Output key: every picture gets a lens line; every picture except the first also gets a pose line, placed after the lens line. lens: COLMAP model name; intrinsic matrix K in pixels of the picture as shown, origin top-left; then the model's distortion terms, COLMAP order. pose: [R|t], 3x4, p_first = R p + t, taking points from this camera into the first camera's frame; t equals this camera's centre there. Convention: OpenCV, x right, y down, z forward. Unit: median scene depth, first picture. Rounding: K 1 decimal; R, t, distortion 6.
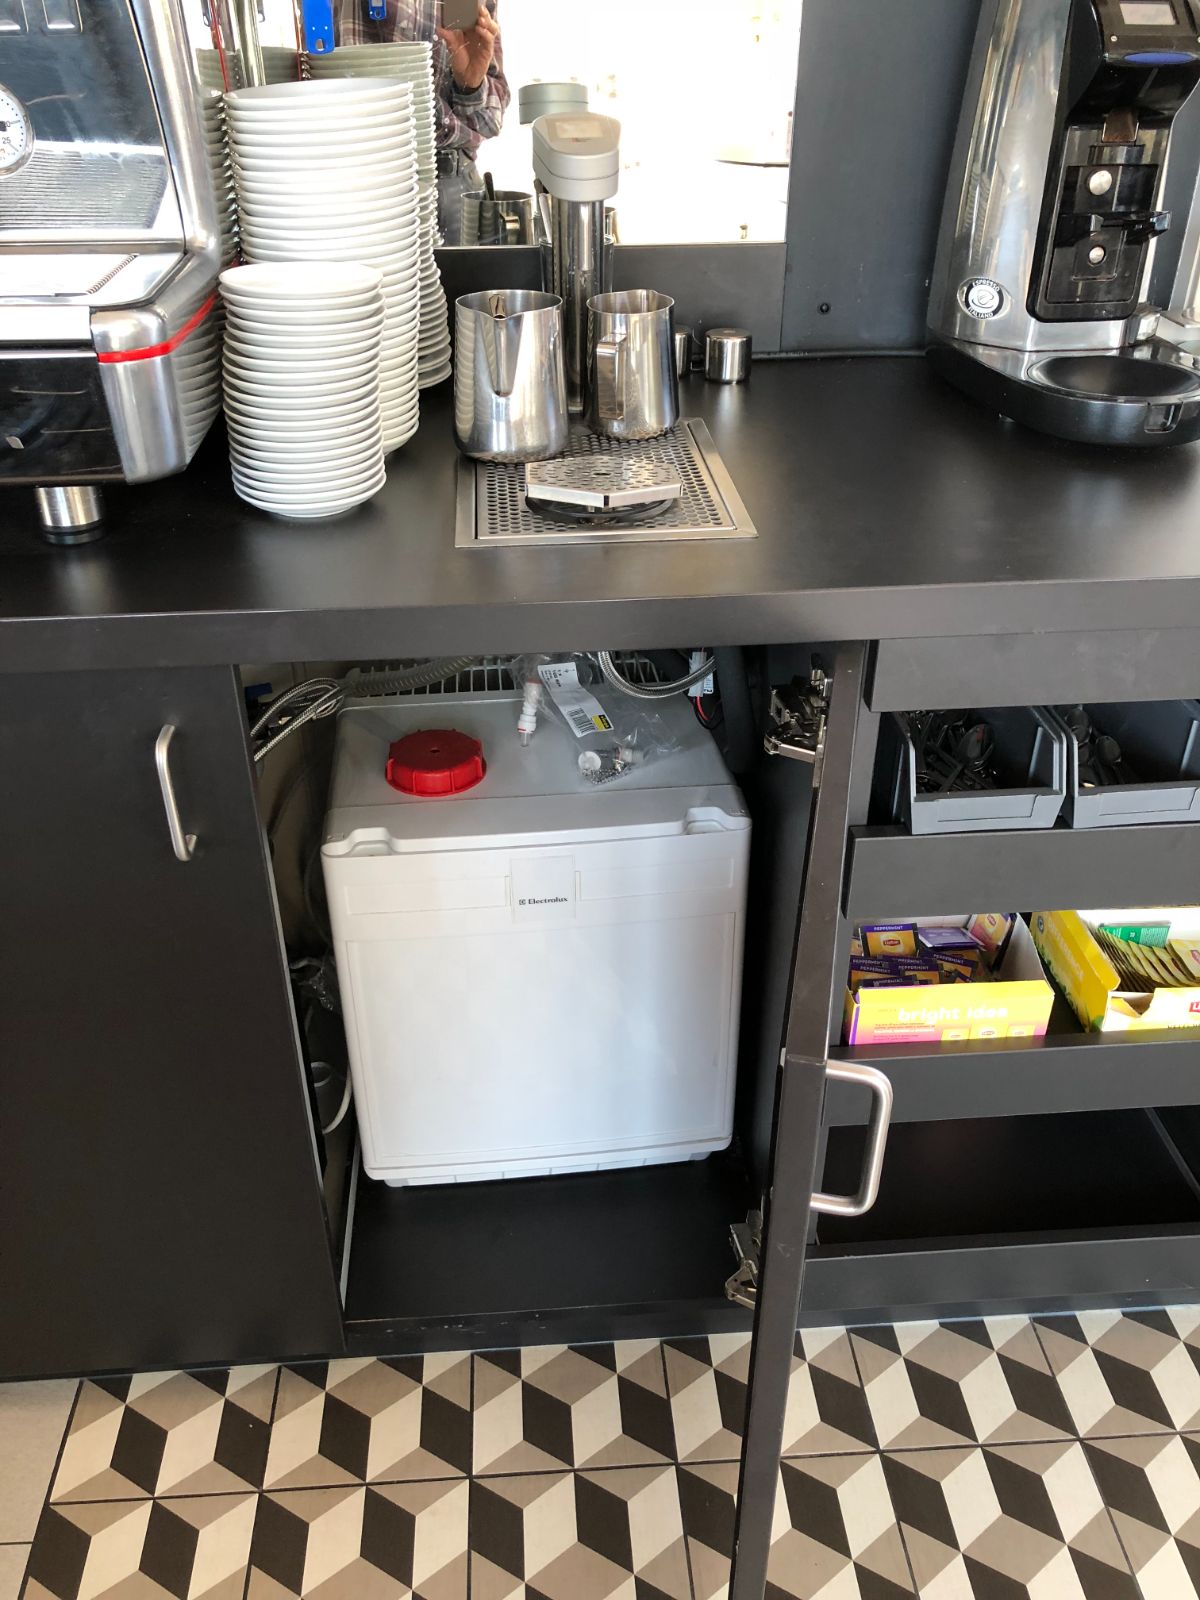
lens RADIAL K [[1326.3, 0, 600.0], [0, 1326.3, 800.0], [0, 0, 1]] dist [0.009393, -0.004790]
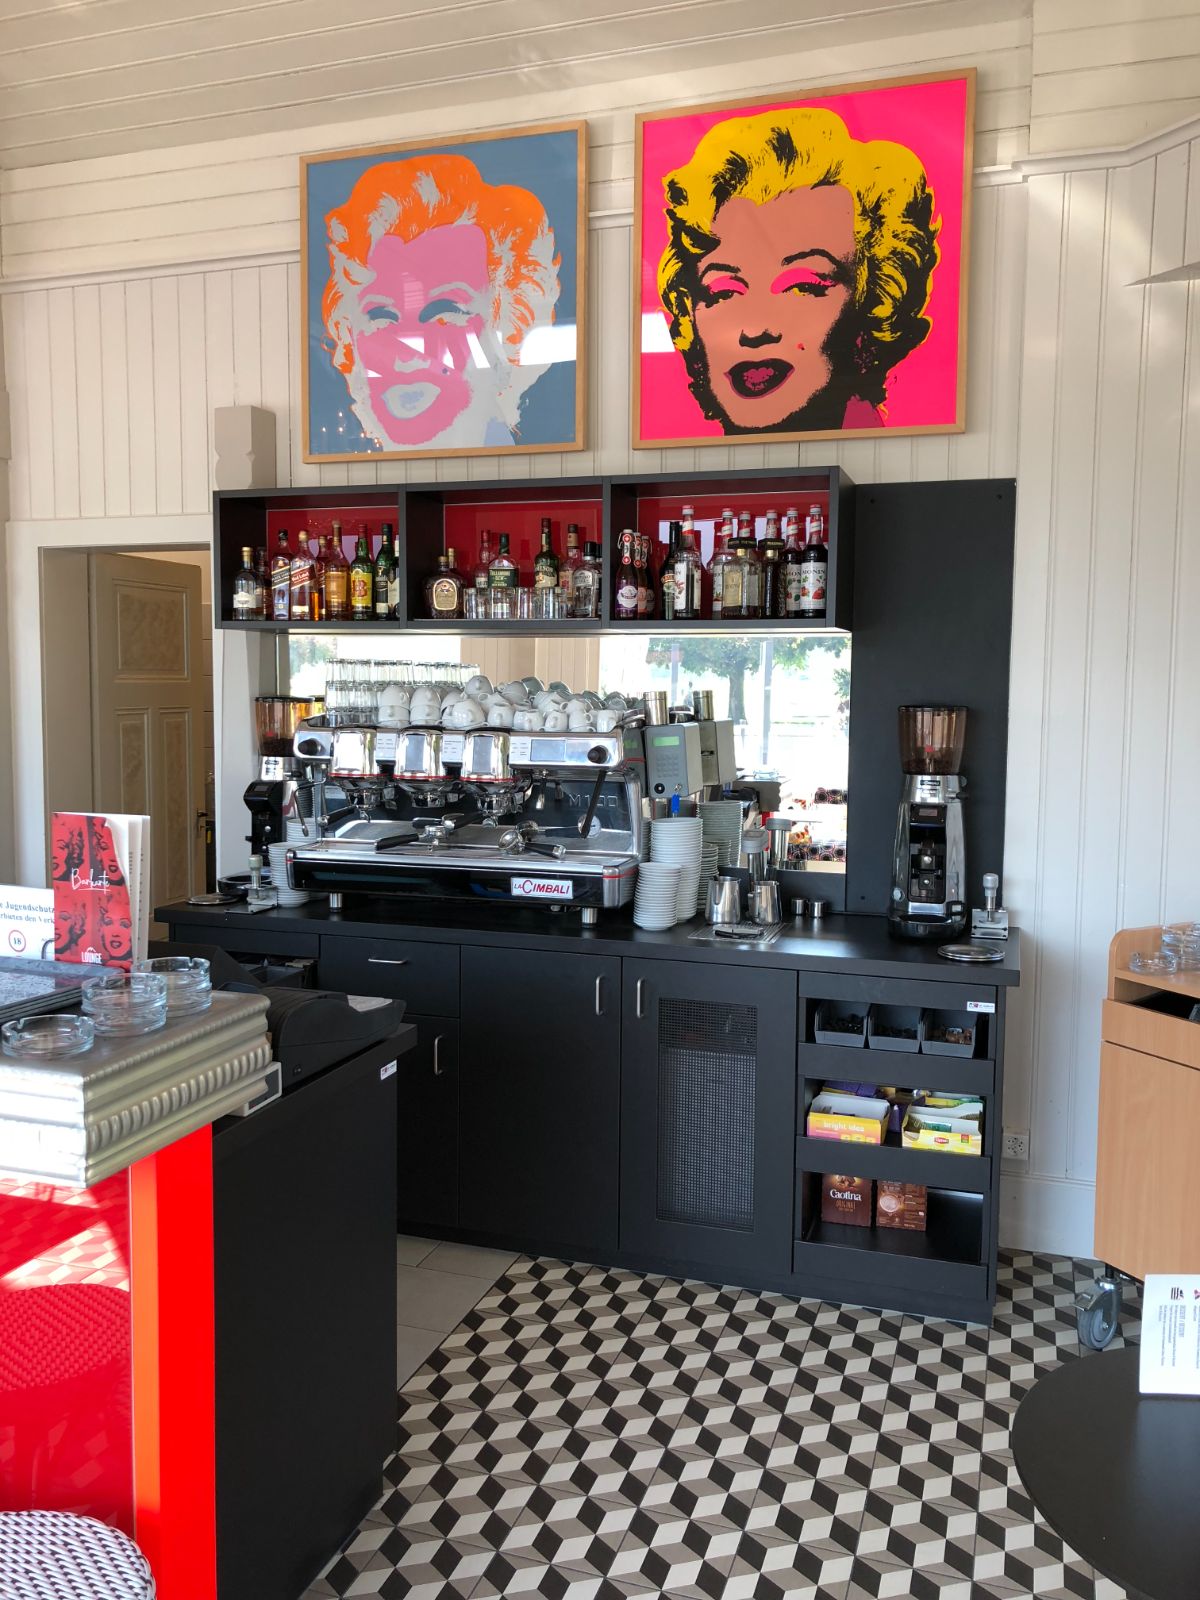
lens RADIAL K [[1278.6, 0, 590.8], [0, 1278.6, 776.4], [0, 0, 1]] dist [0.016064, -0.038435]
pose [[0.920541, 0.041145, -0.388473, 0.888487], [-0.219793, 0.876655, -0.427980, 0.877910], [0.322947, 0.479357, 0.816040, -1.920596]]
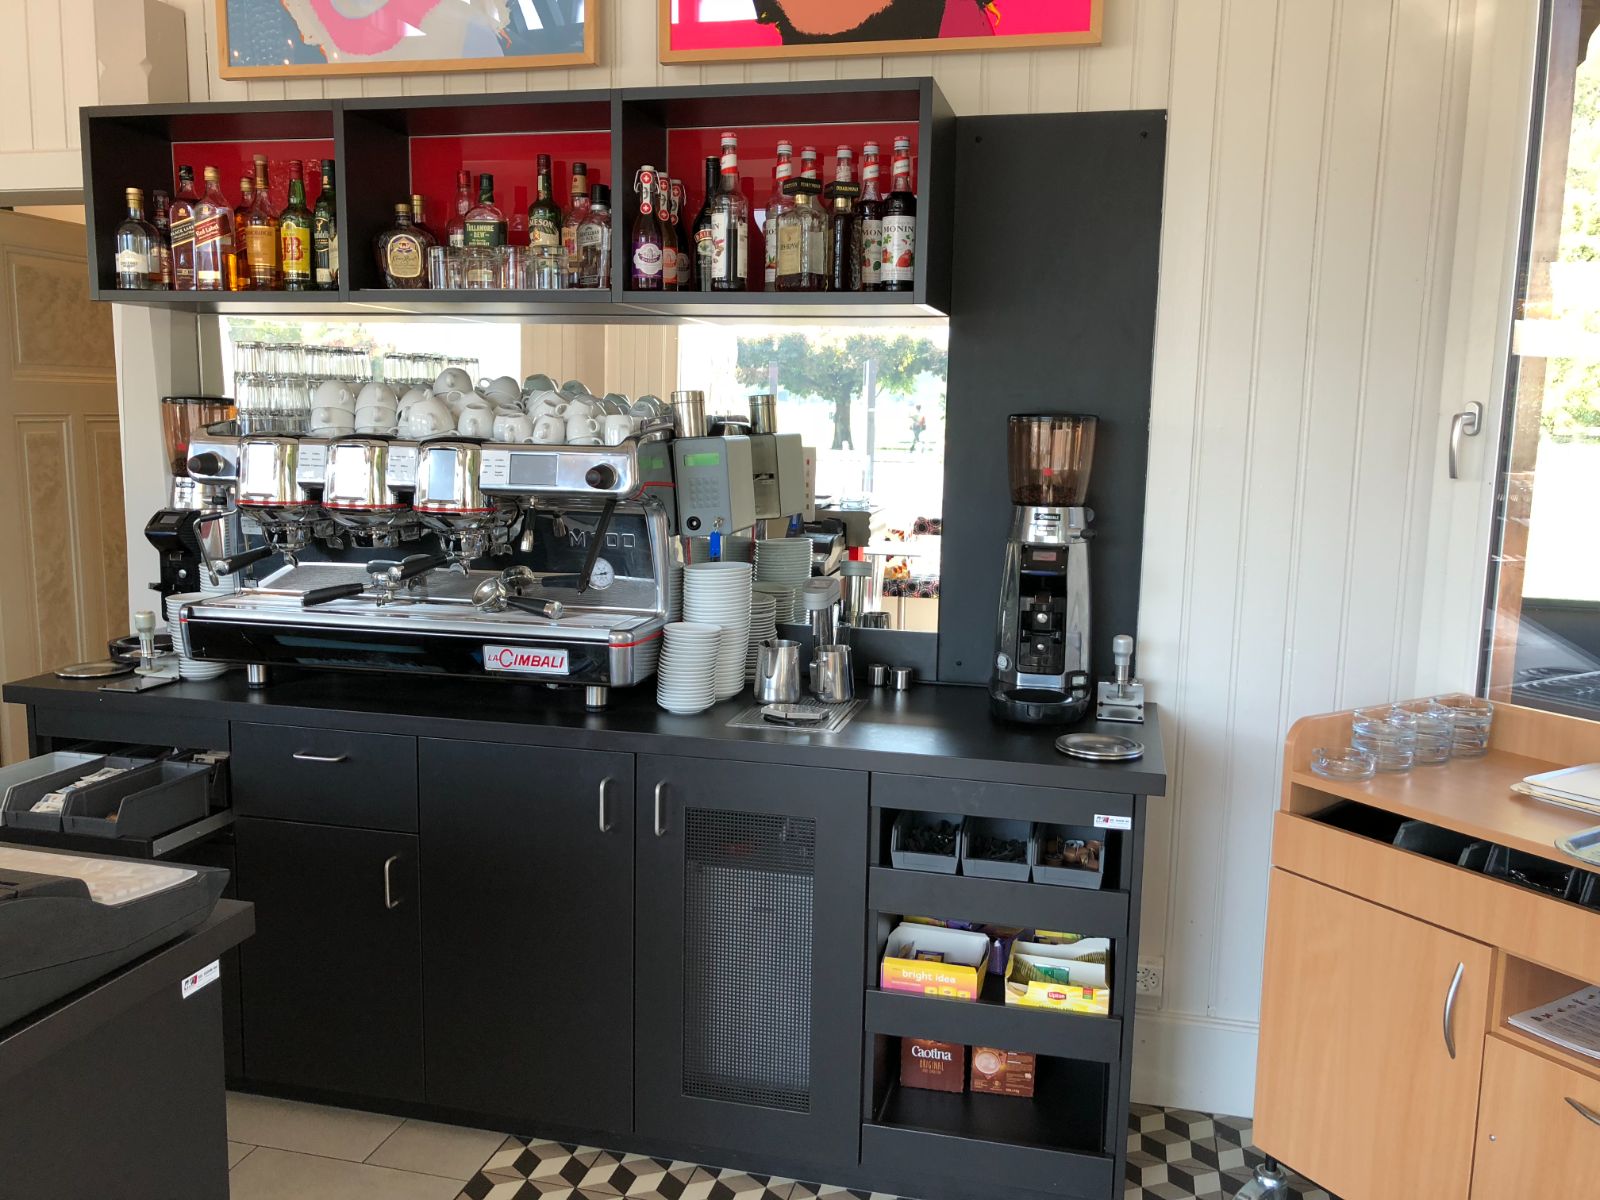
lens RADIAL K [[1301.5, 0, 822.9], [0, 1301.5, 602.3], [0, 0, 1]] dist [0.008230, -0.000157]
pose [[0.953962, 0.067608, -0.292209, 0.749257], [-0.180600, 0.907323, -0.379669, 0.490194], [0.239459, 0.414963, 0.877761, -1.215454]]
